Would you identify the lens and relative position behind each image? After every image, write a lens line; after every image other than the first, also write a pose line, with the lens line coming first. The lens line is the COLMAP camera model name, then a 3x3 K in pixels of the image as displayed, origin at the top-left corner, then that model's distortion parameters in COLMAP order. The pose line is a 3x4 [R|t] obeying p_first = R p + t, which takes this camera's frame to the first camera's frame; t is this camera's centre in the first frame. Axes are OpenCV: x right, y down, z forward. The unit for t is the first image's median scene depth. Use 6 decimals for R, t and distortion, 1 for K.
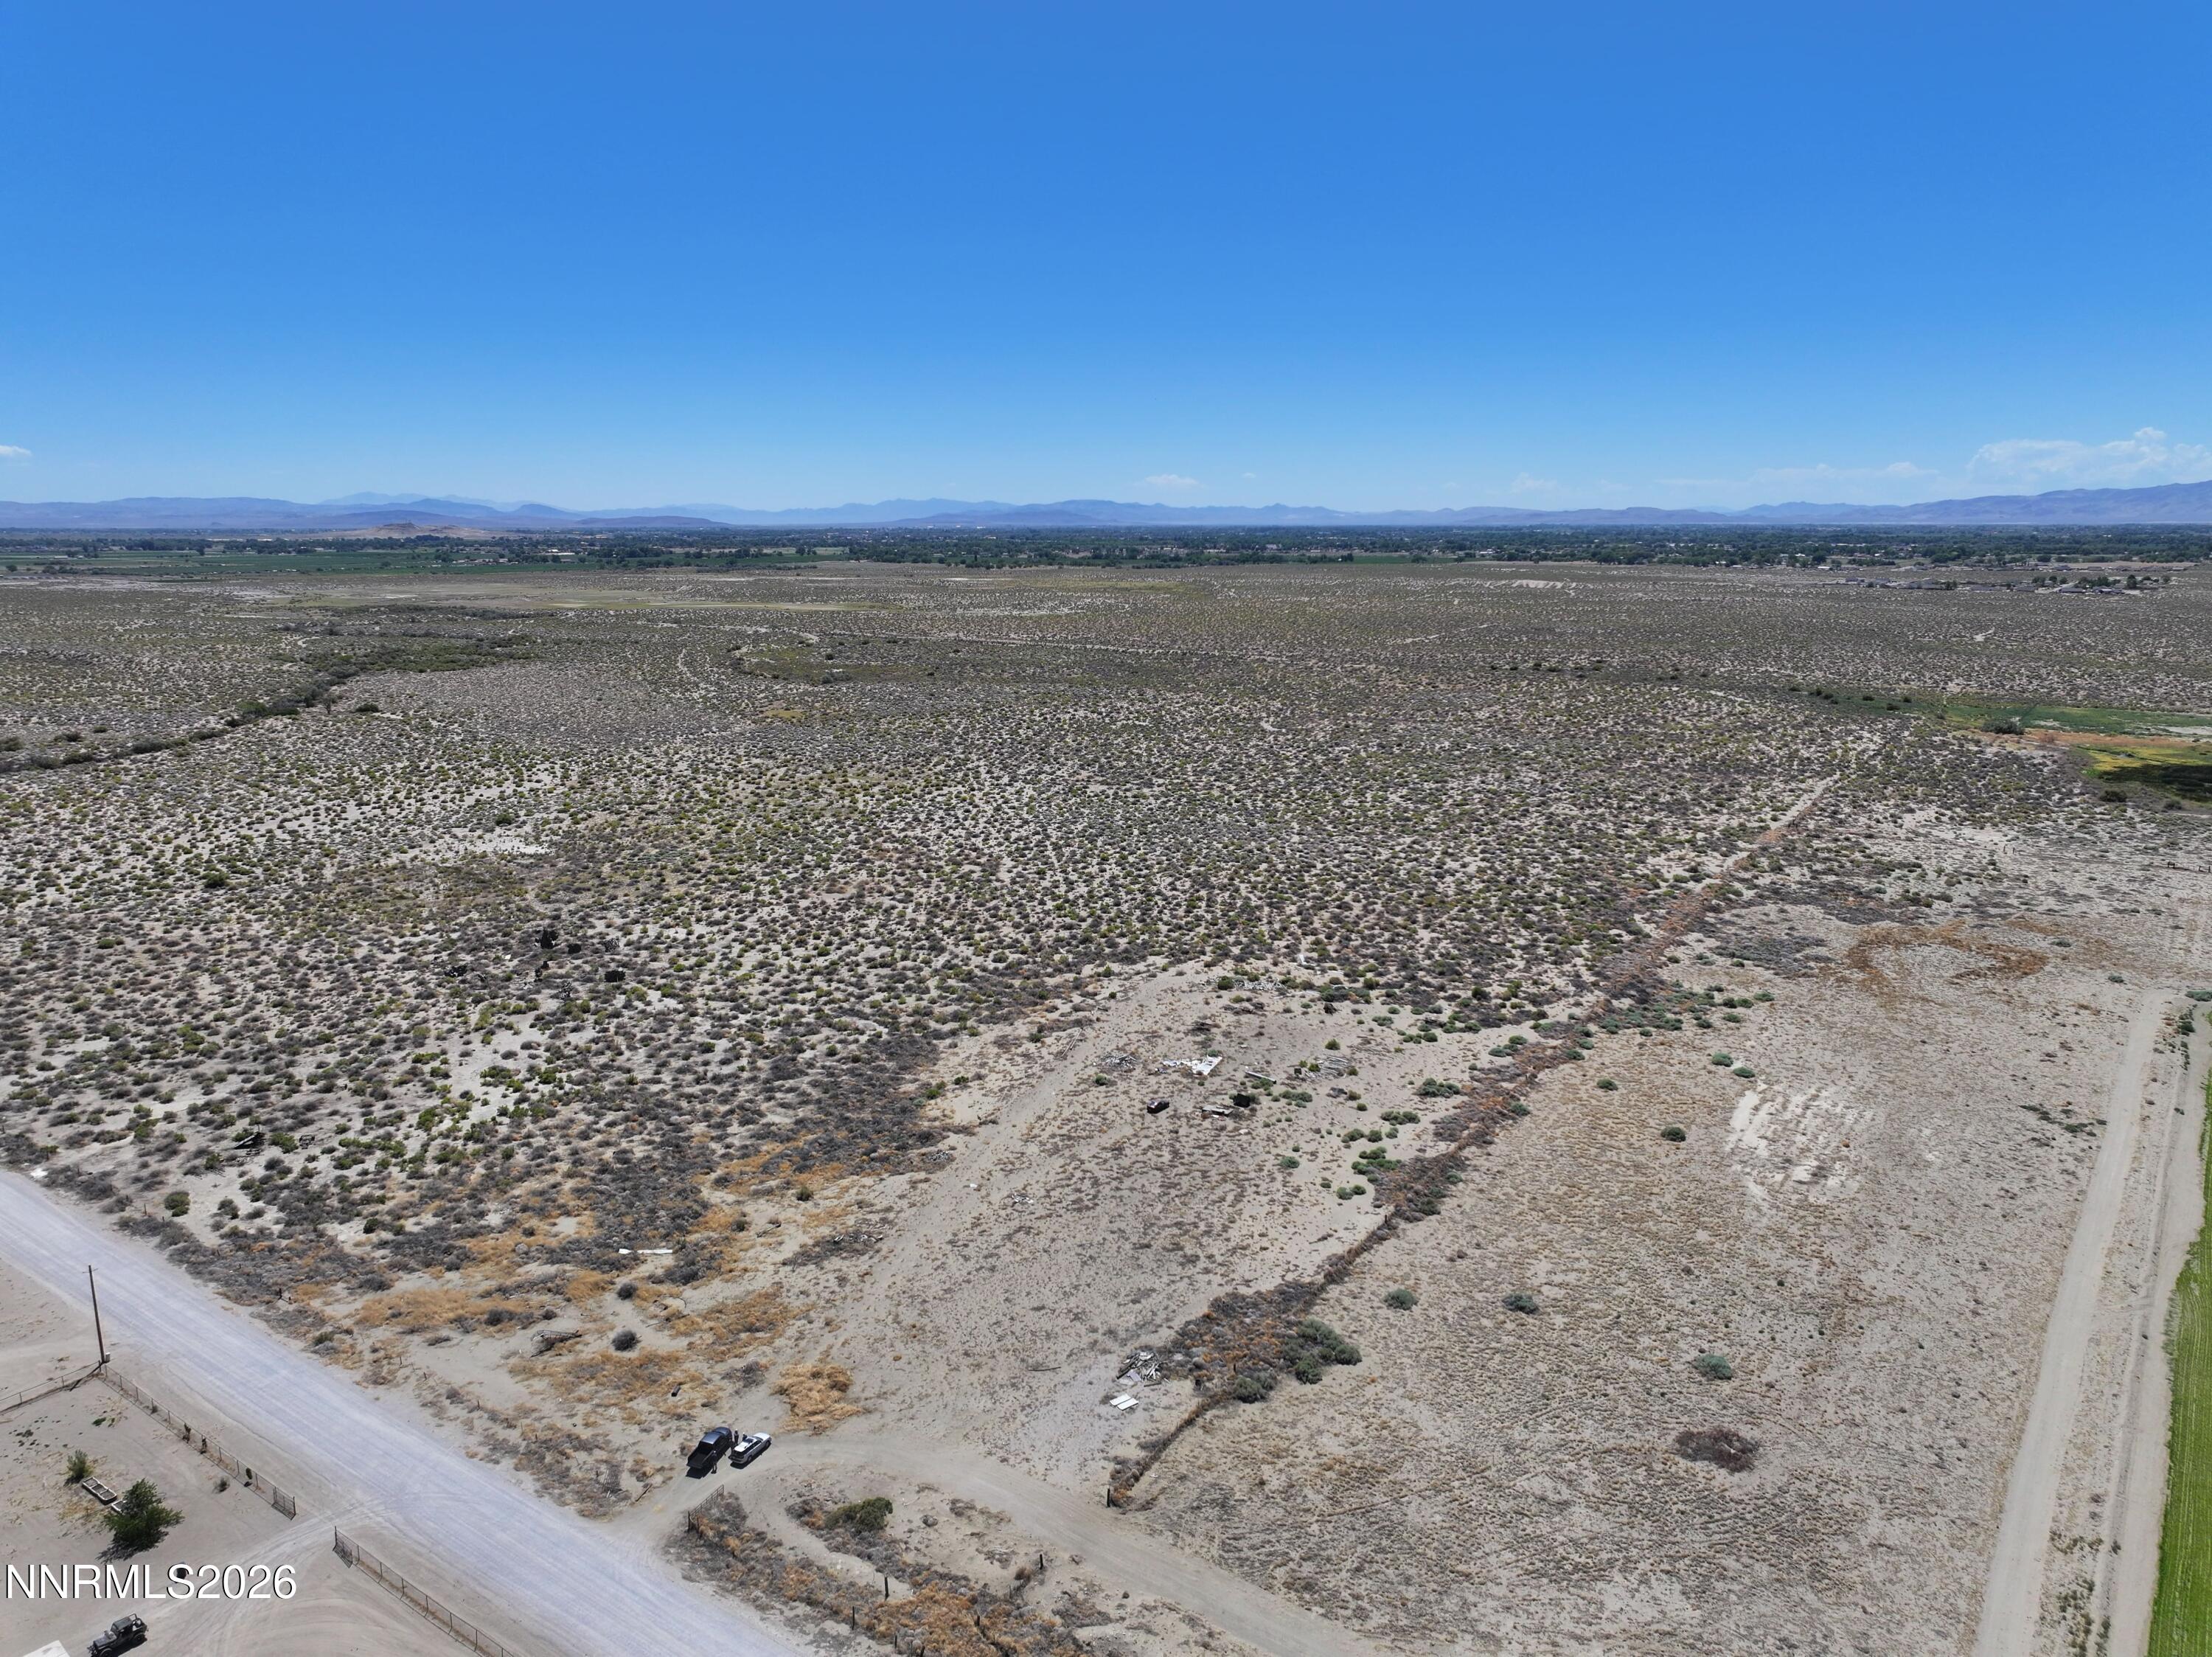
lens RADIAL K [[1546.3, 0, 1112.9], [0, 1546.3, 823.0], [0, 0, 1]] dist [0.000567, 0.010177]
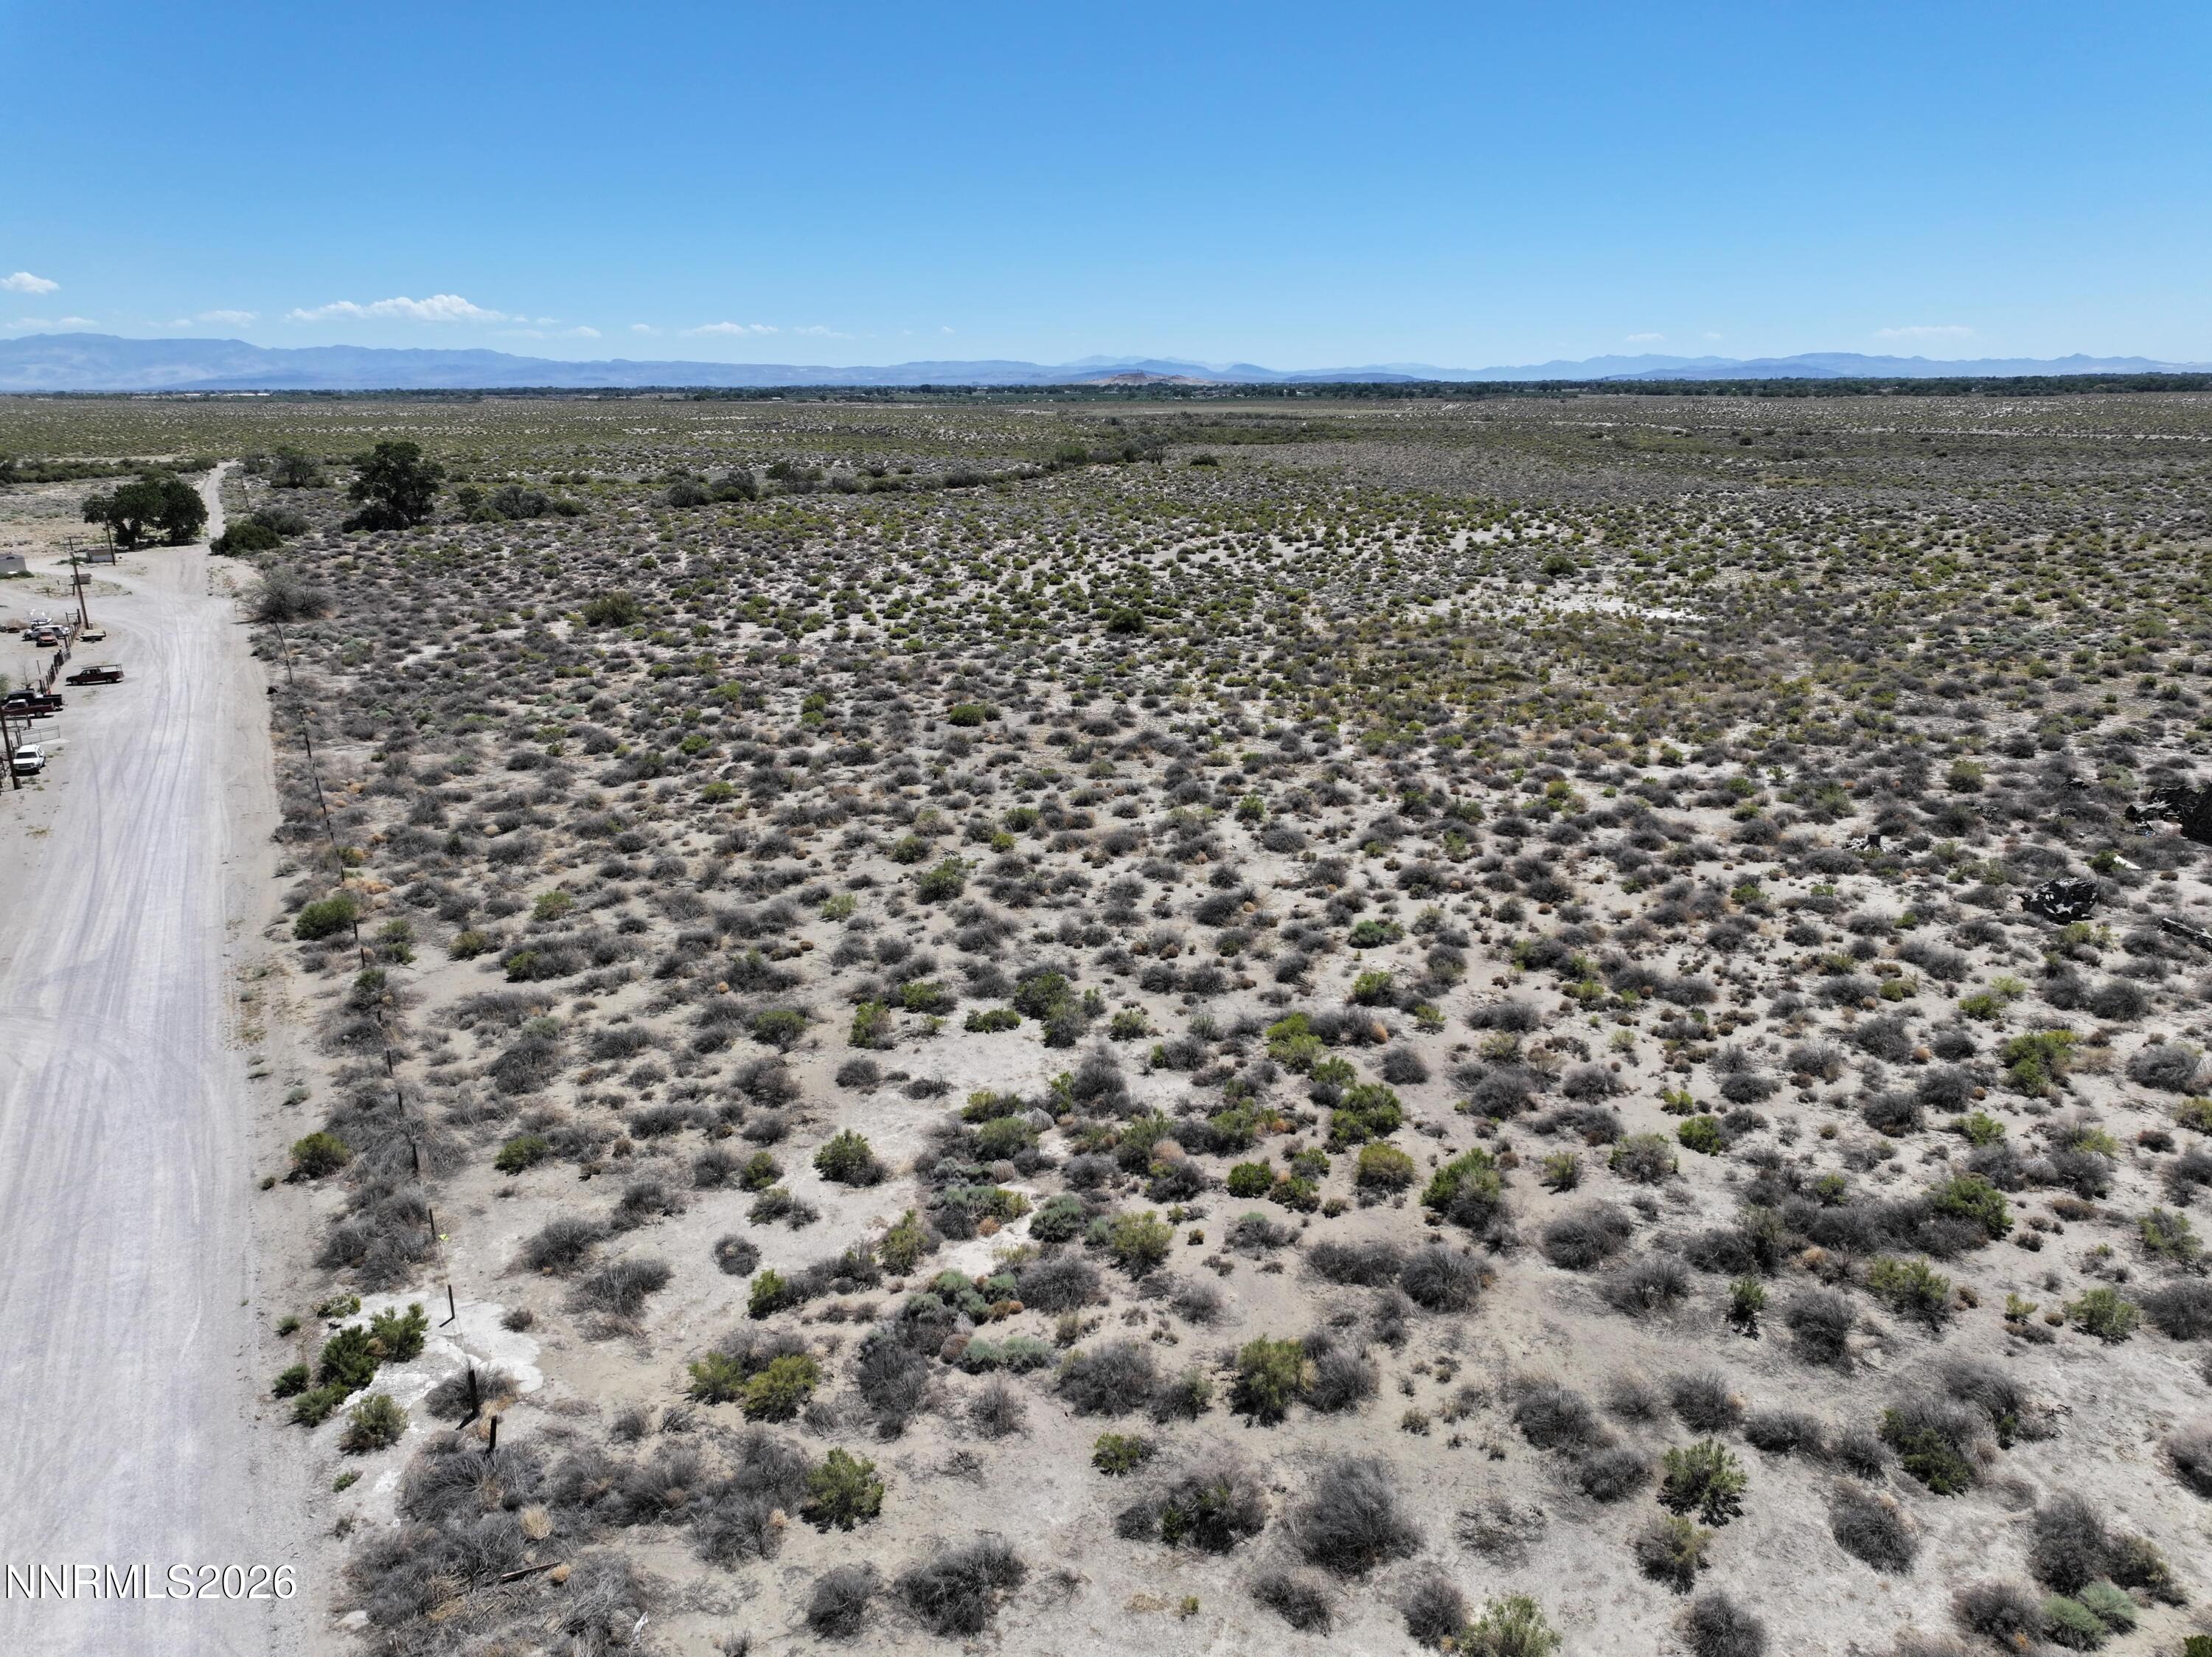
lens RADIAL K [[1546.3, 0, 1112.9], [0, 1546.3, 823.0], [0, 0, 1]] dist [0.000567, 0.010177]
pose [[0.908557, 0.110262, -0.402948, -0.573491], [-0.075357, 0.991974, 0.101529, 0.080103], [0.410909, -0.061880, 0.909574, 0.820849]]
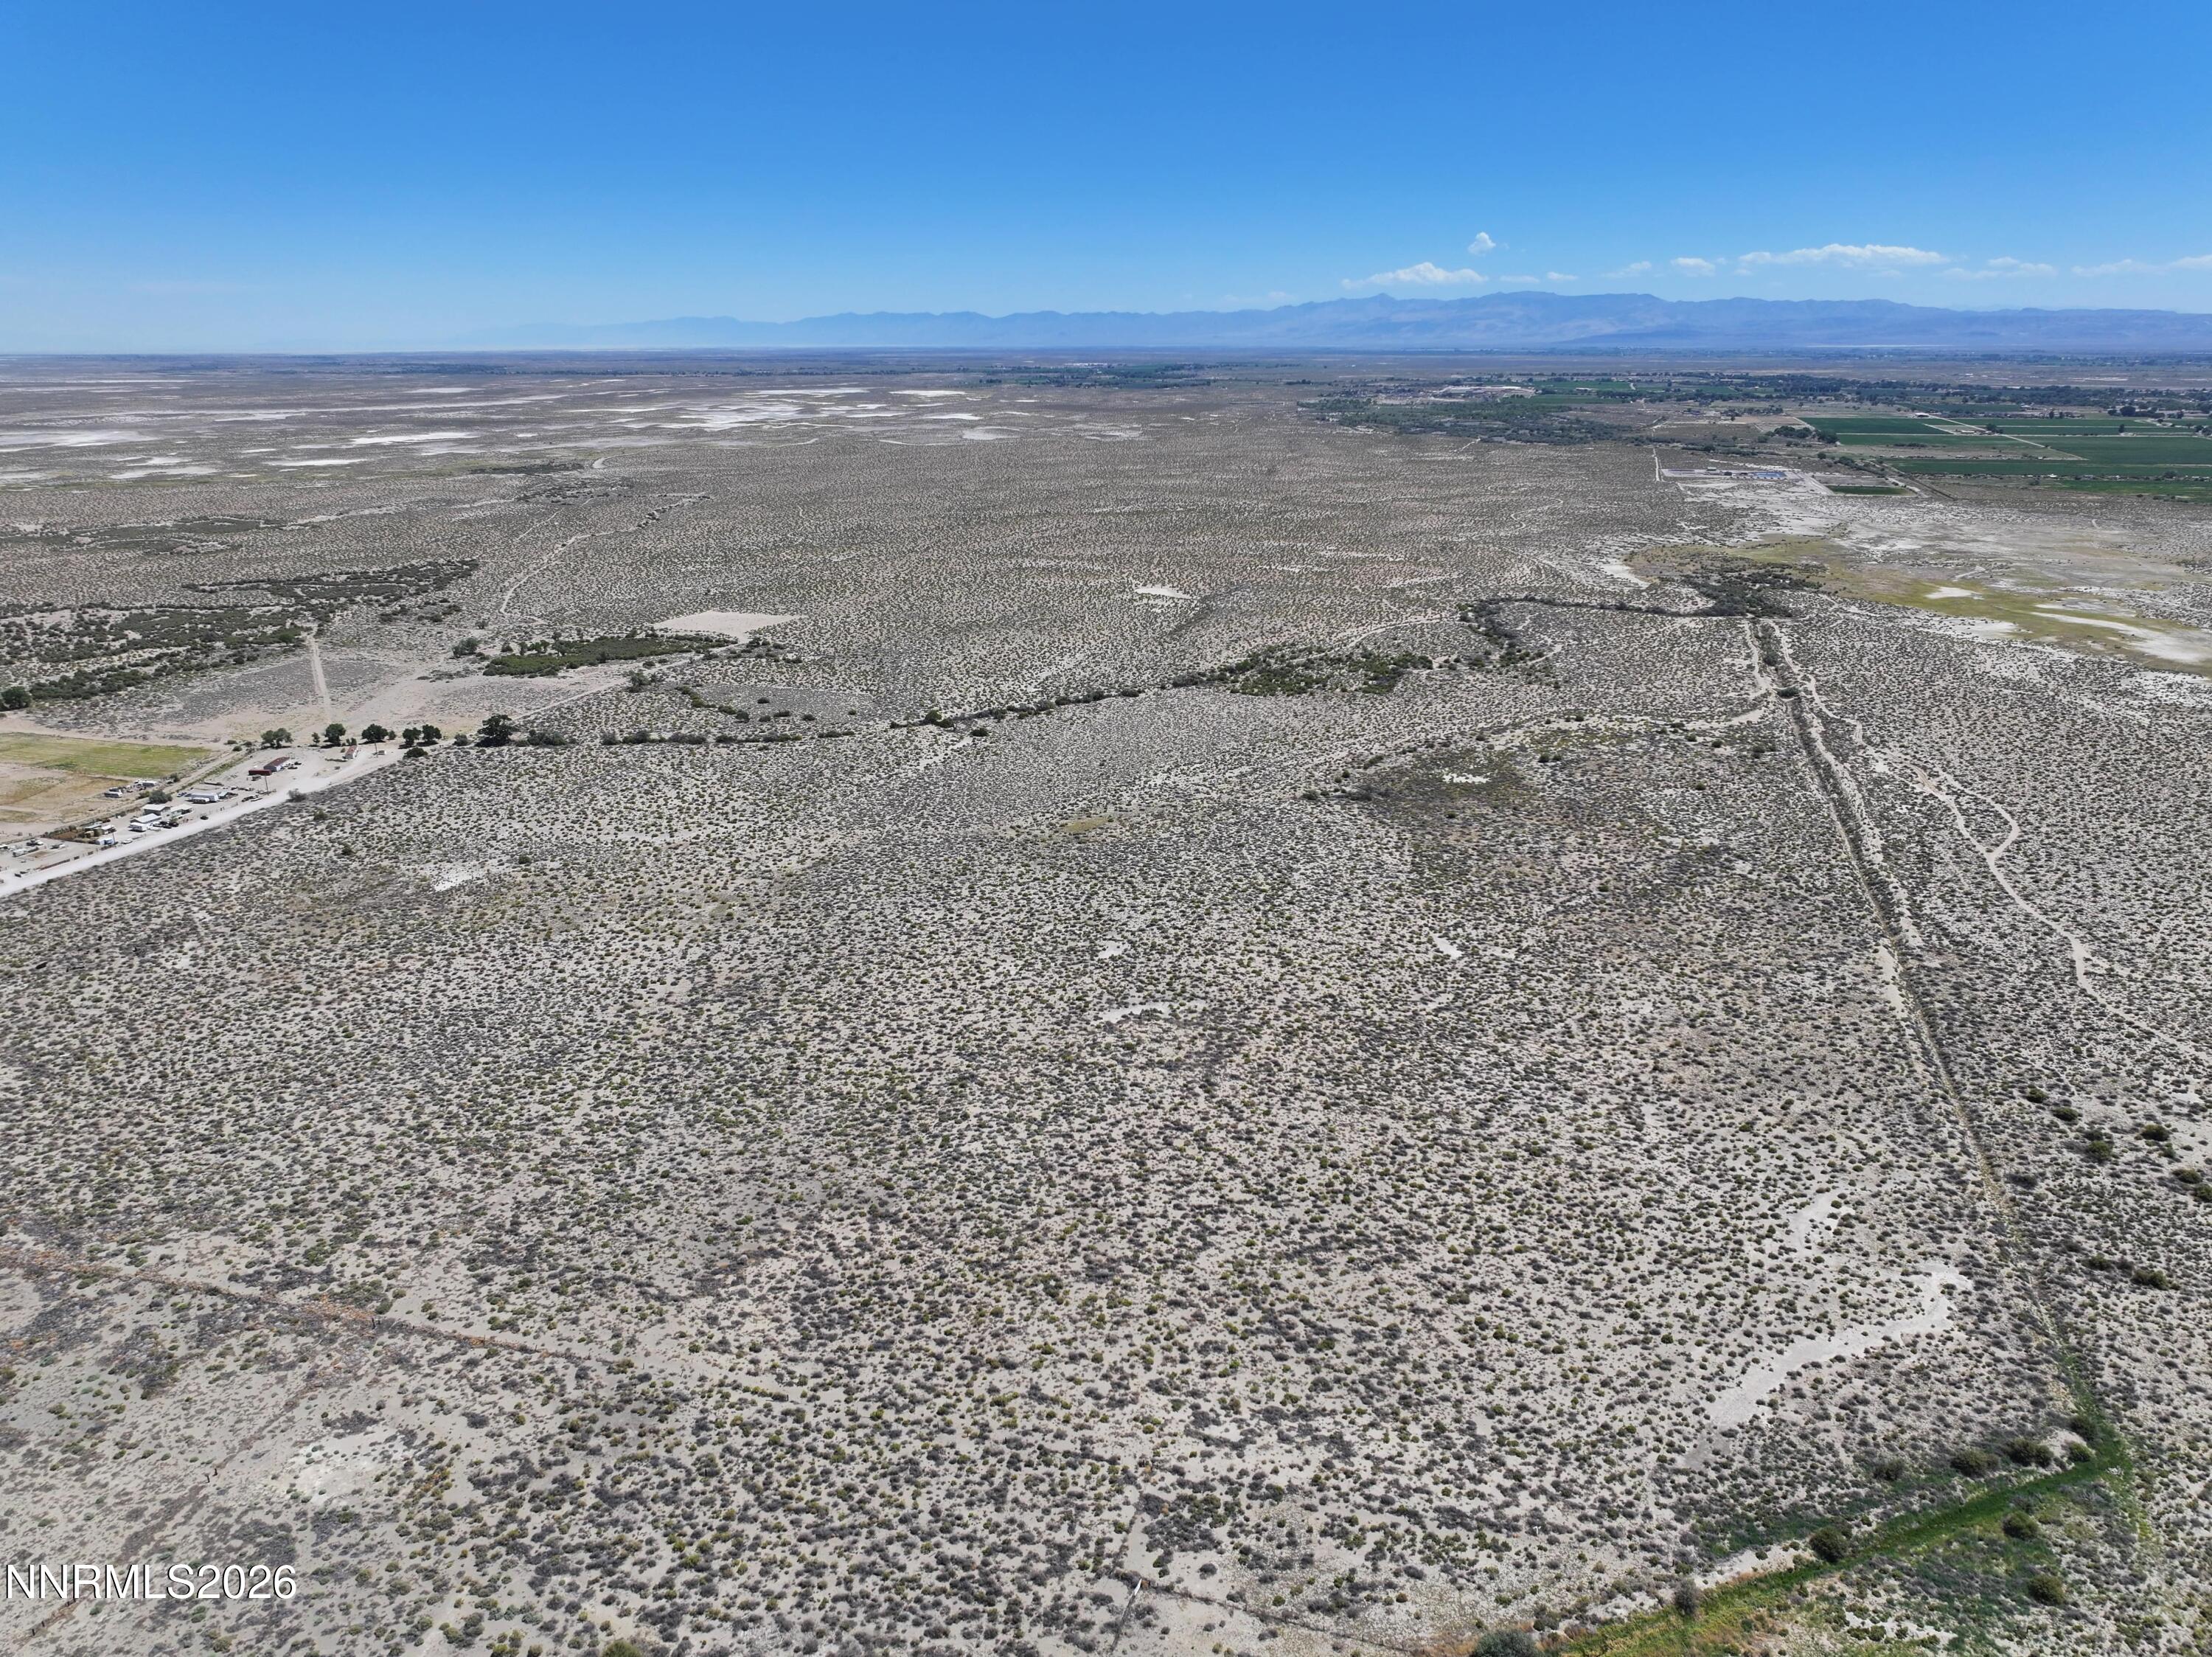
lens RADIAL K [[1540.6, 0, 1116.7], [0, 1540.6, 835.4], [0, 0, 1]] dist [0.003071, 0.006655]
pose [[0.314205, 0.294472, -0.902530, 2.263298], [-0.181340, 0.951789, 0.247413, -0.981270], [0.931875, 0.085926, 0.352456, 1.872320]]
